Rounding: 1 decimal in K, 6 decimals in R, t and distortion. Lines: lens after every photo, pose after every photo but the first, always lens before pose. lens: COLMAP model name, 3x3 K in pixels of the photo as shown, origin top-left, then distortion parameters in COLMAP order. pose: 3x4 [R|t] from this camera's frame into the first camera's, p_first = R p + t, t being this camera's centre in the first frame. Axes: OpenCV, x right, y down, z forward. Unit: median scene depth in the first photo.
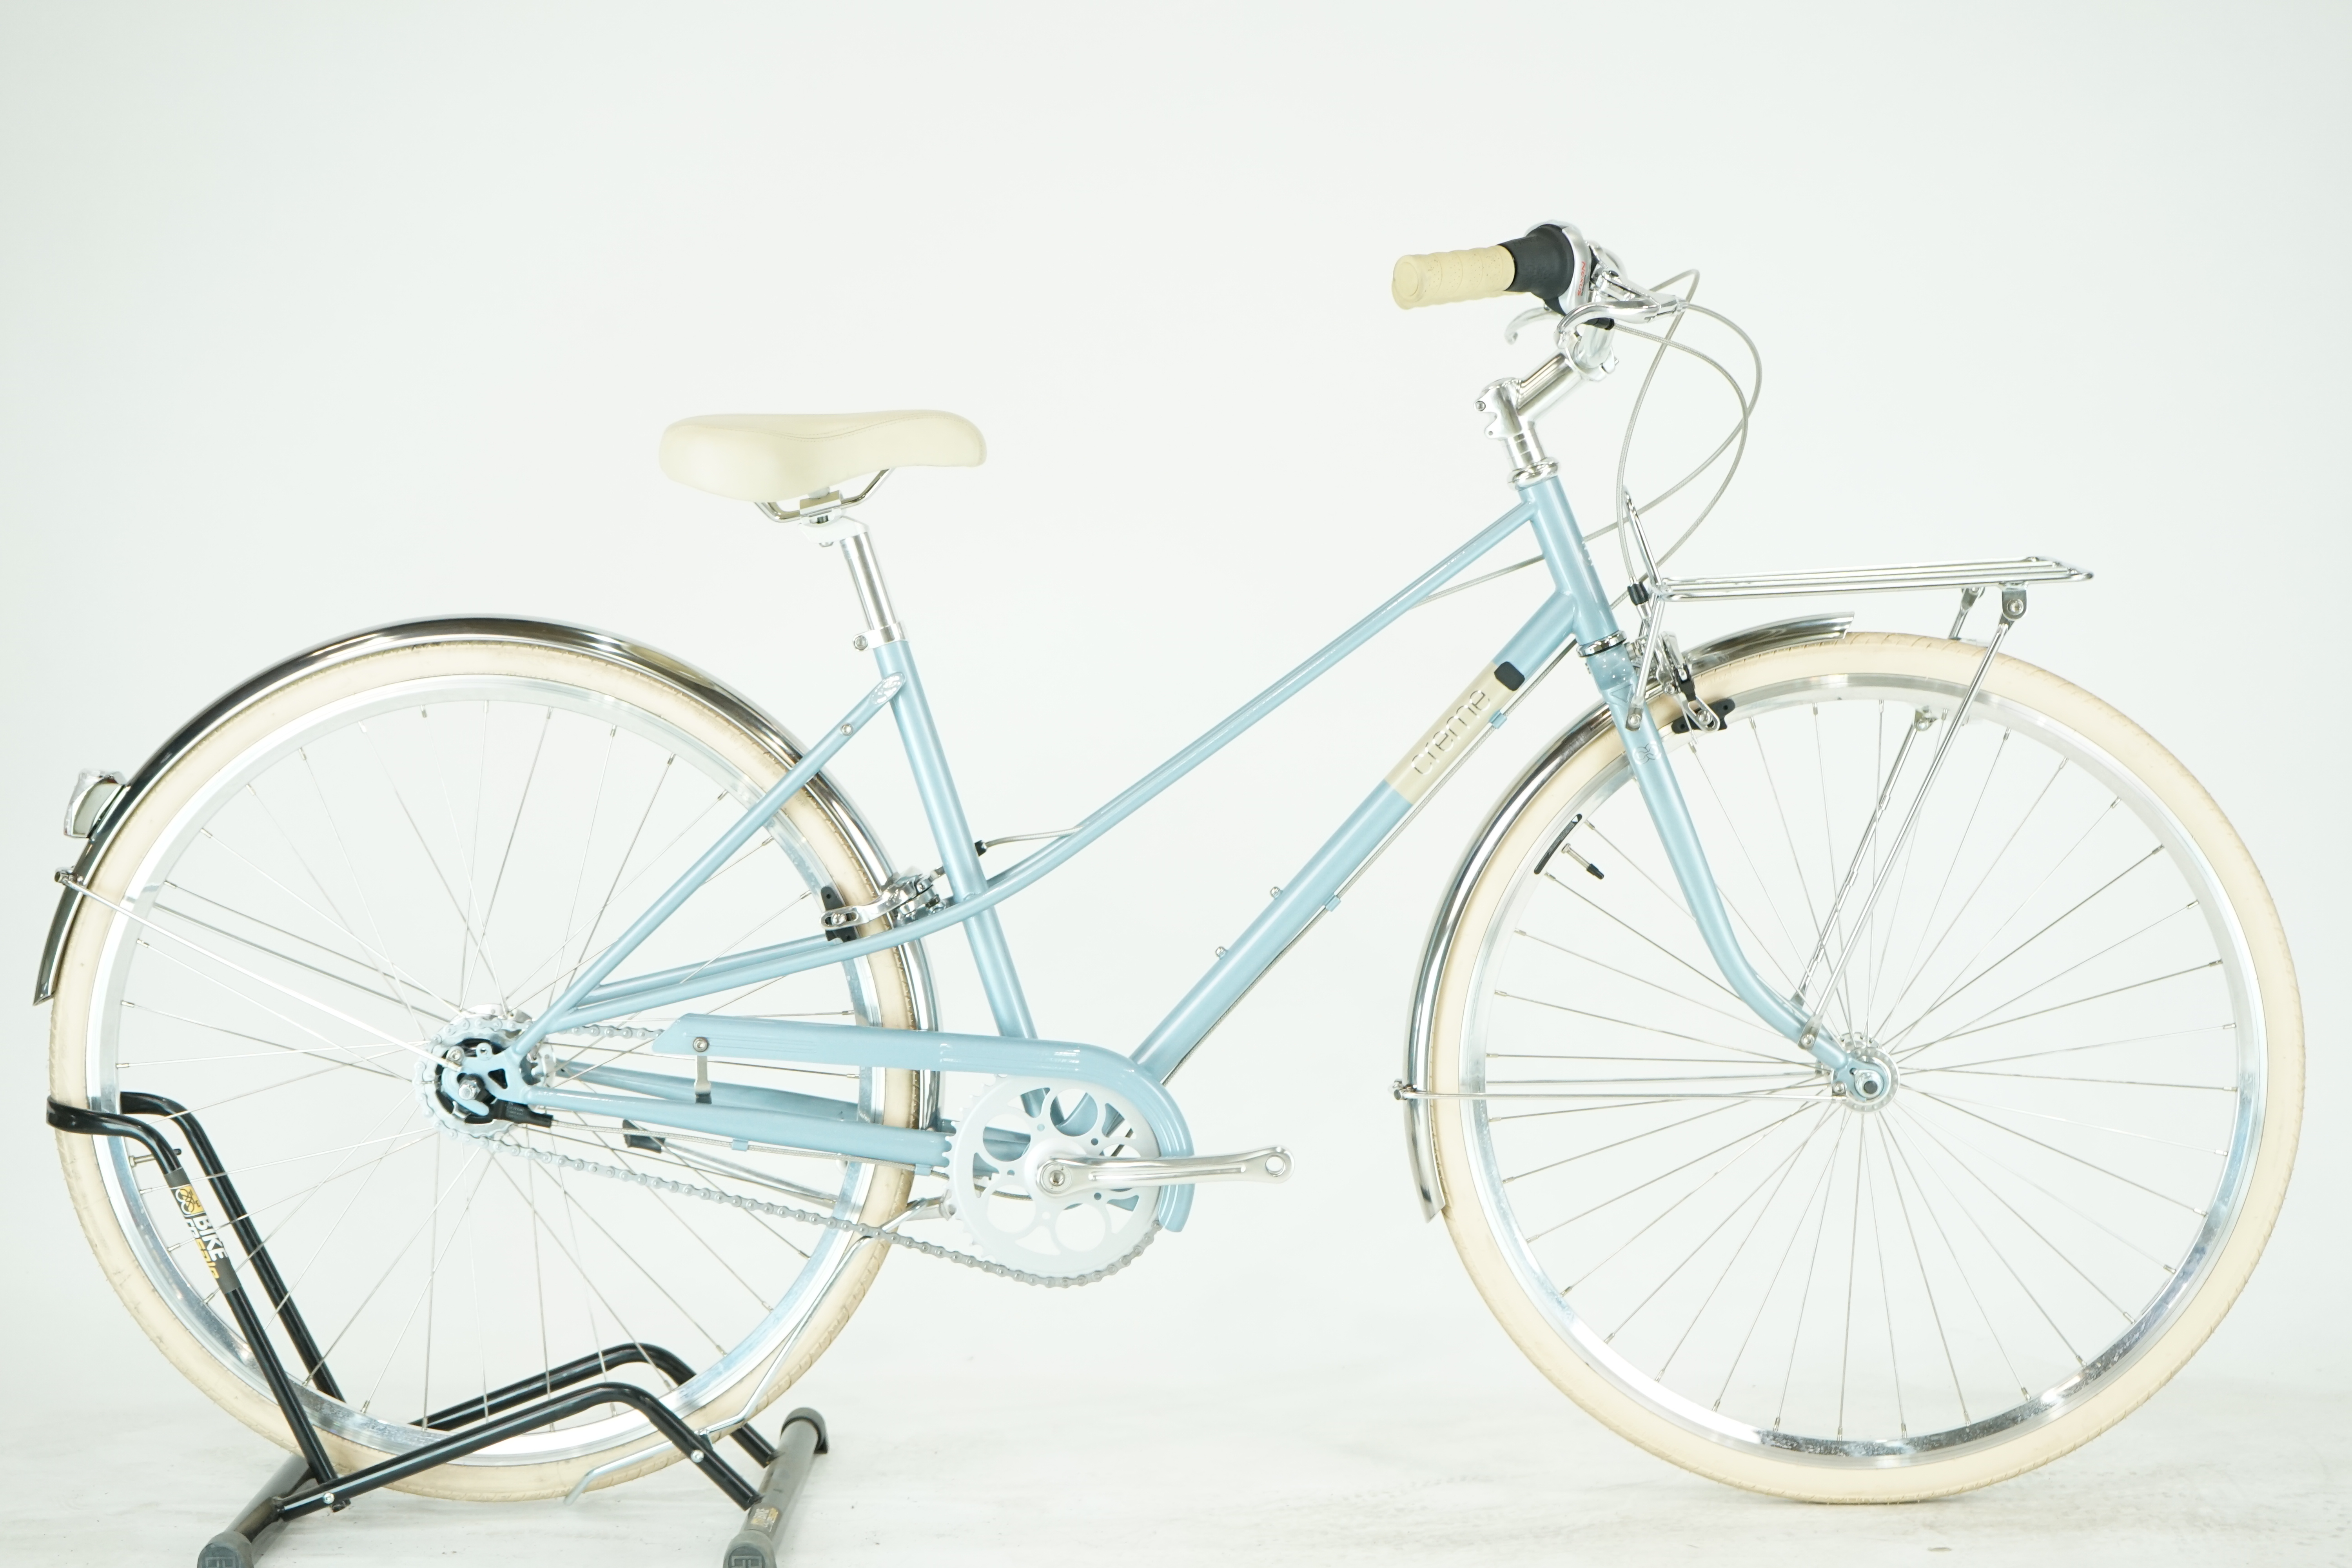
lens RADIAL K [[4403.8, 0, 1226.8], [0, 4403.8, 797.8], [0, 0, 1]] dist [0.025703, 0.000000]
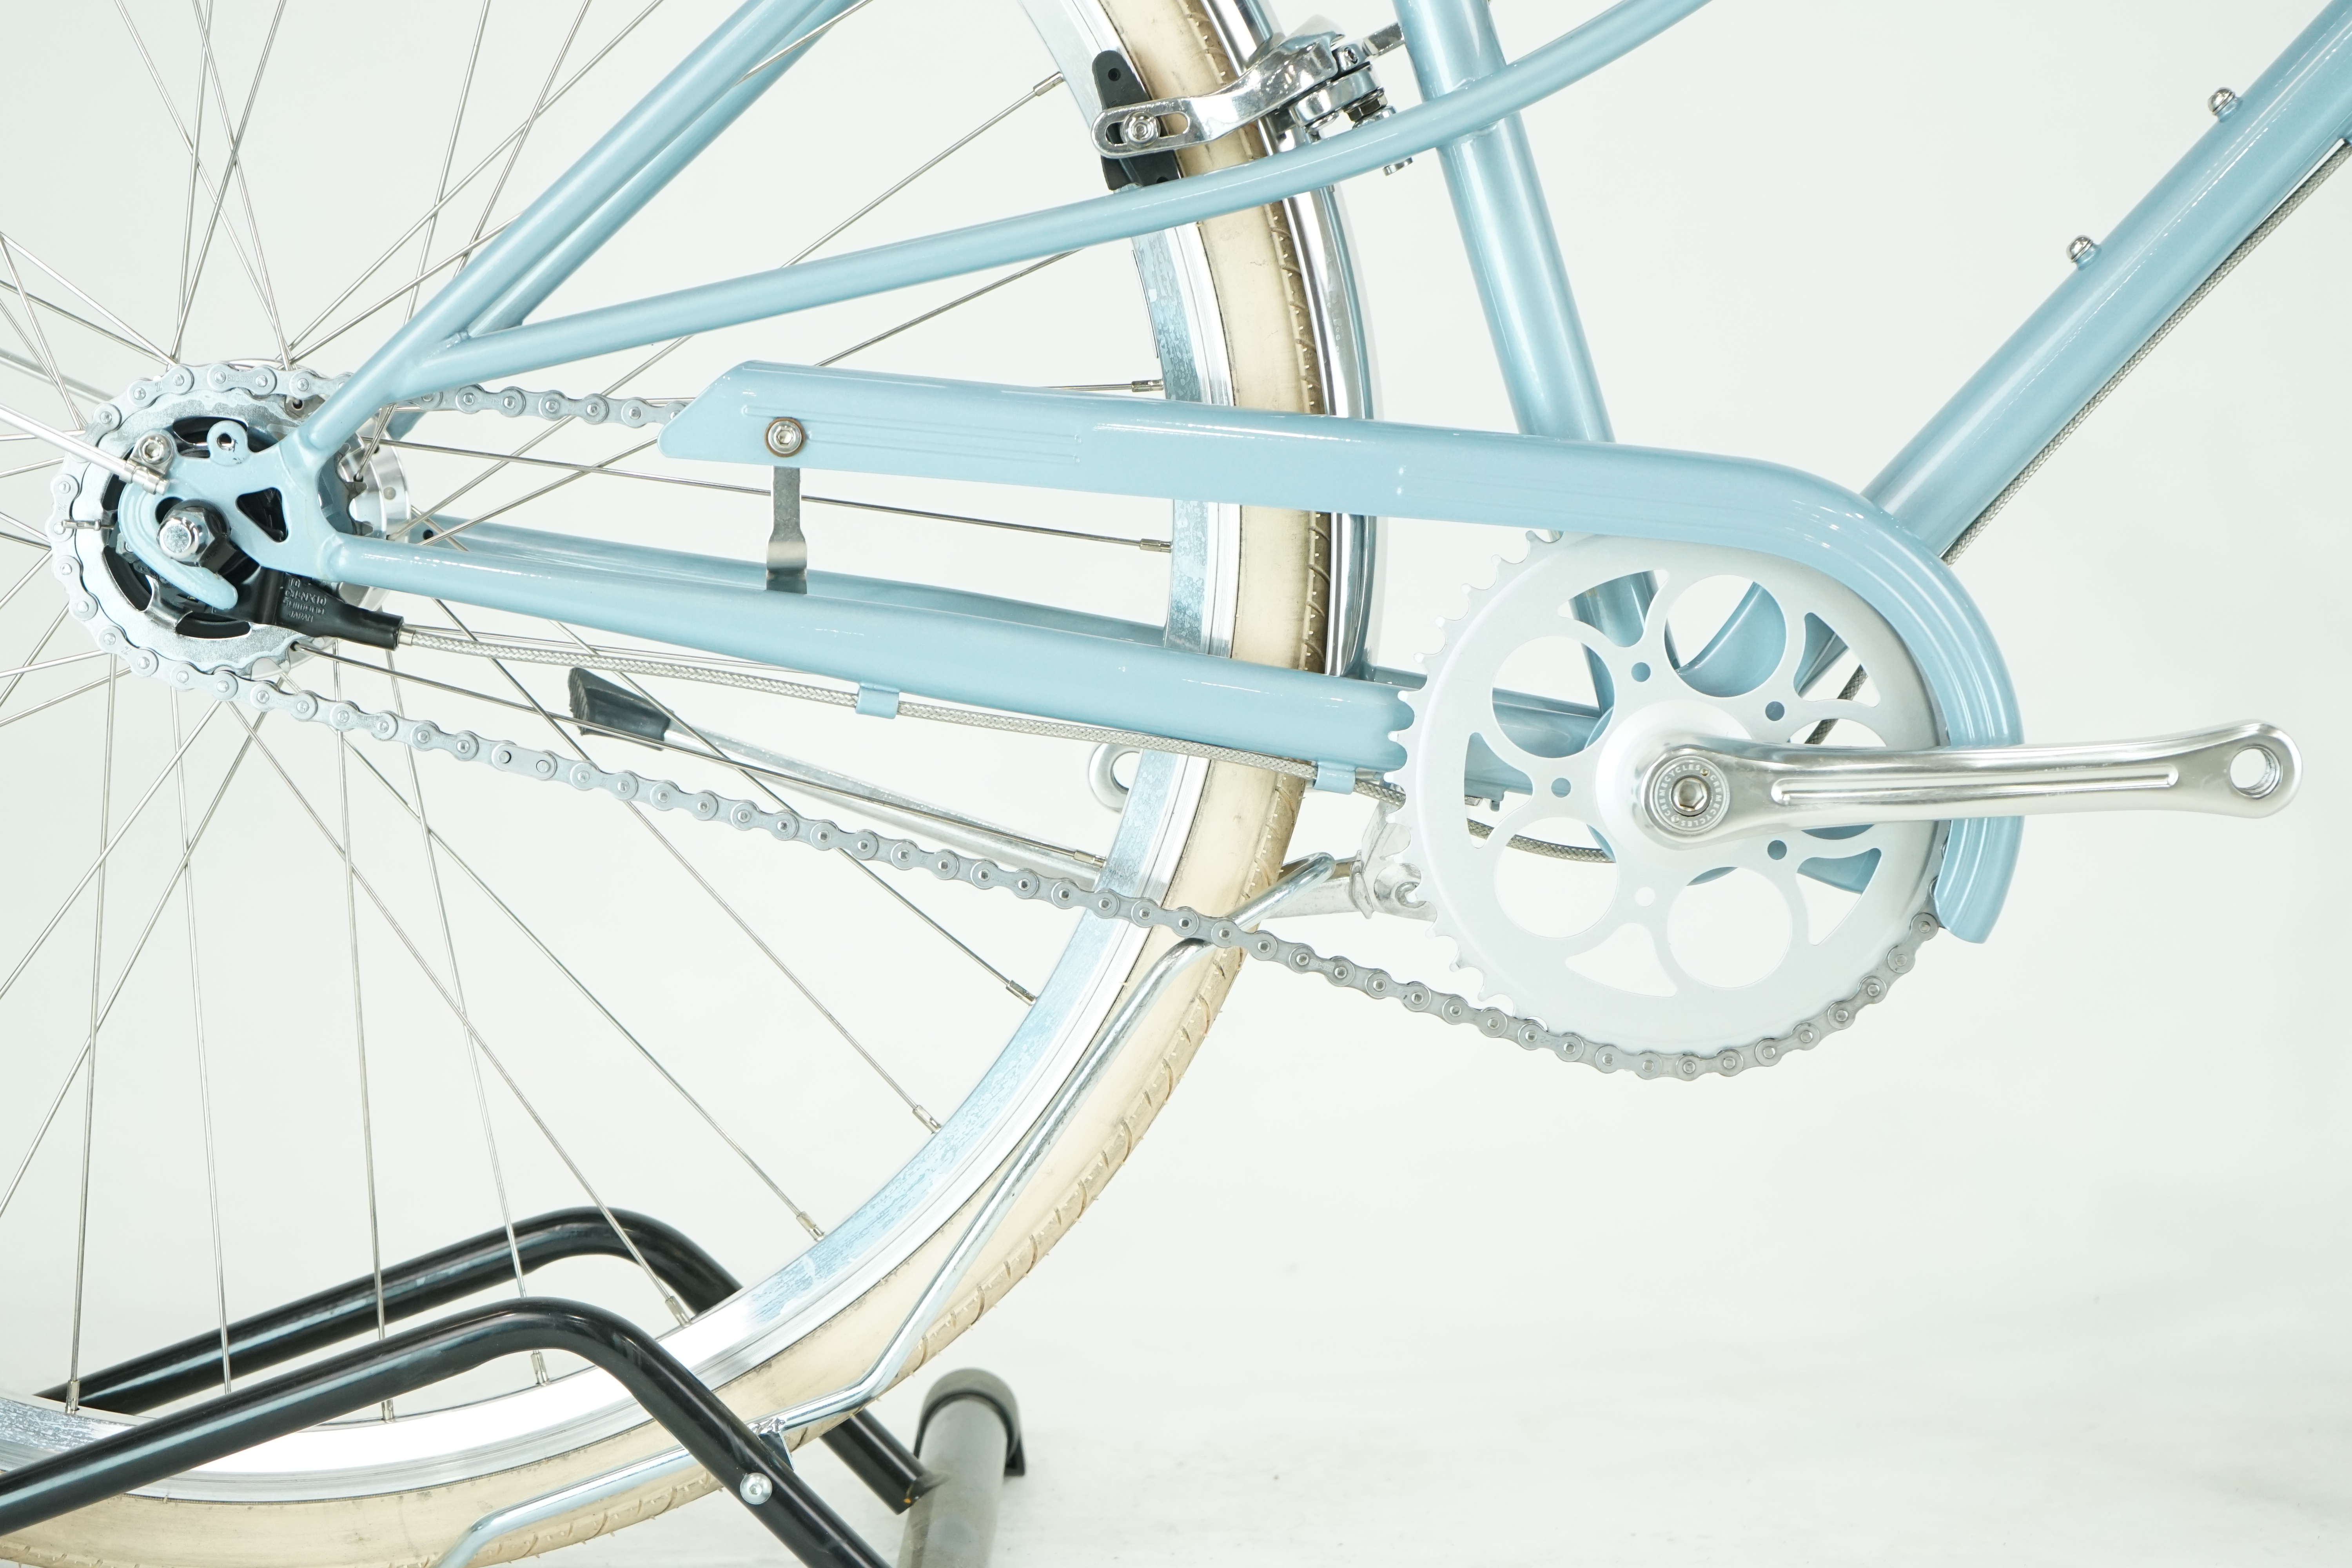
lens RADIAL K [[4418.6, 0, 1175.8], [0, 4418.6, 779.8], [0, 0, 1]] dist [-0.008745, 0.000000]
pose [[0.999658, 0.017196, 0.019706, -0.091167], [-0.017306, 0.999835, 0.005437, 0.082877], [-0.019609, -0.005777, 0.999791, 0.602804]]
